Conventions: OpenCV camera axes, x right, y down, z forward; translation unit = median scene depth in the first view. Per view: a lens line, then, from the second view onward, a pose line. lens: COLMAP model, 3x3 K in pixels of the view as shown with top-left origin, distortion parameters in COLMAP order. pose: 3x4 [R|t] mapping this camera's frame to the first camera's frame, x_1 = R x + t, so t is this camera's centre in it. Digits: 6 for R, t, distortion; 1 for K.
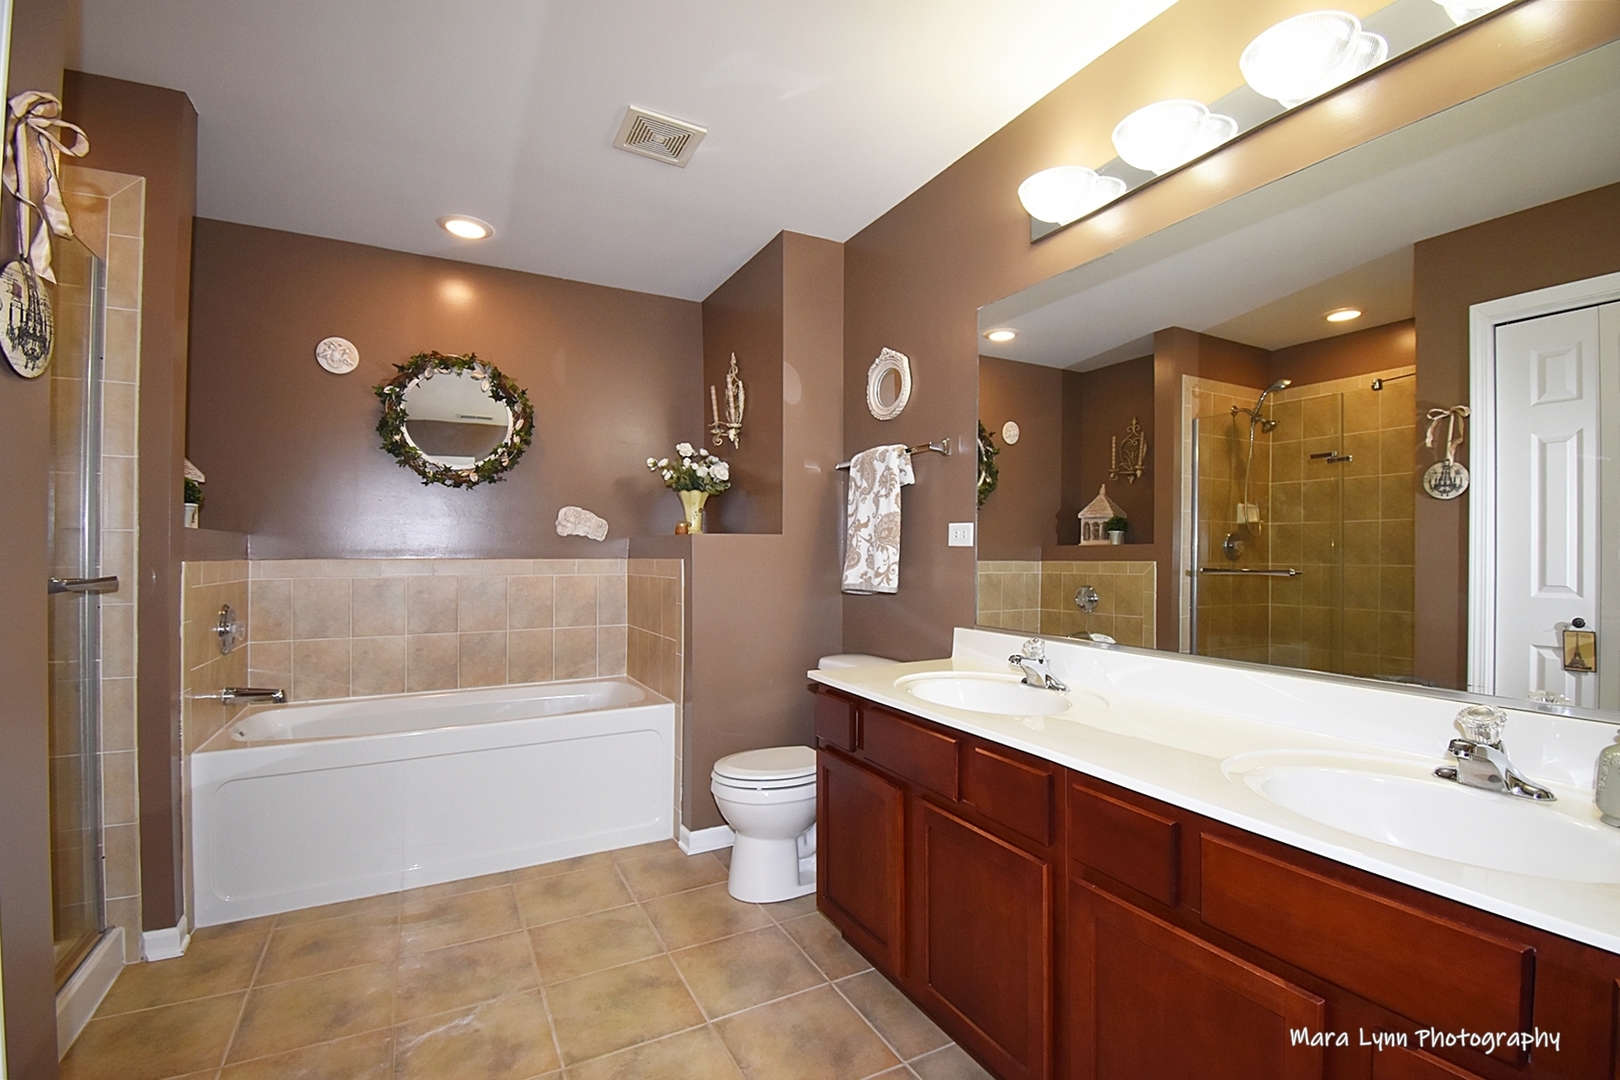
lens RADIAL K [[730.0, 0, 818.9], [0, 730.0, 549.0], [0, 0, 1]] dist [0.019074, -0.026256]
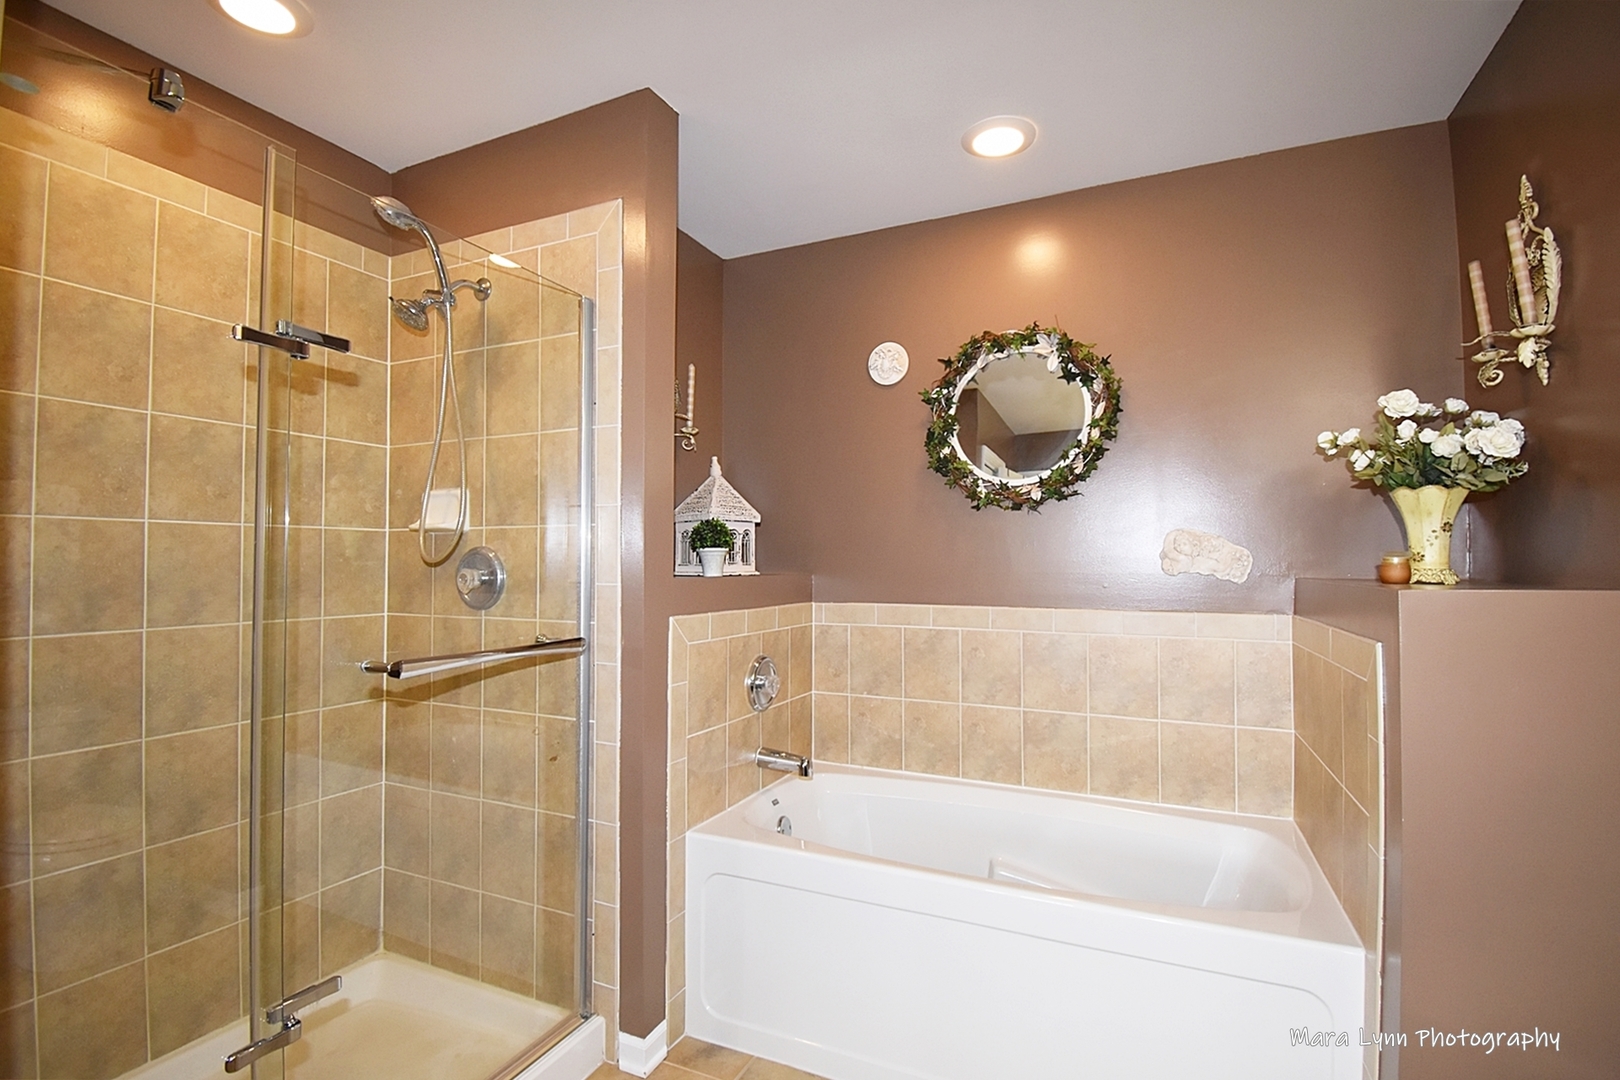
lens RADIAL K [[730.0, 0, 818.9], [0, 730.0, 549.0], [0, 0, 1]] dist [0.019074, -0.026256]
pose [[0.602879, -0.015573, -0.797680, -0.030617], [0.004209, 0.999858, -0.016339, -0.033523], [0.797821, 0.006493, 0.602859, 0.398461]]
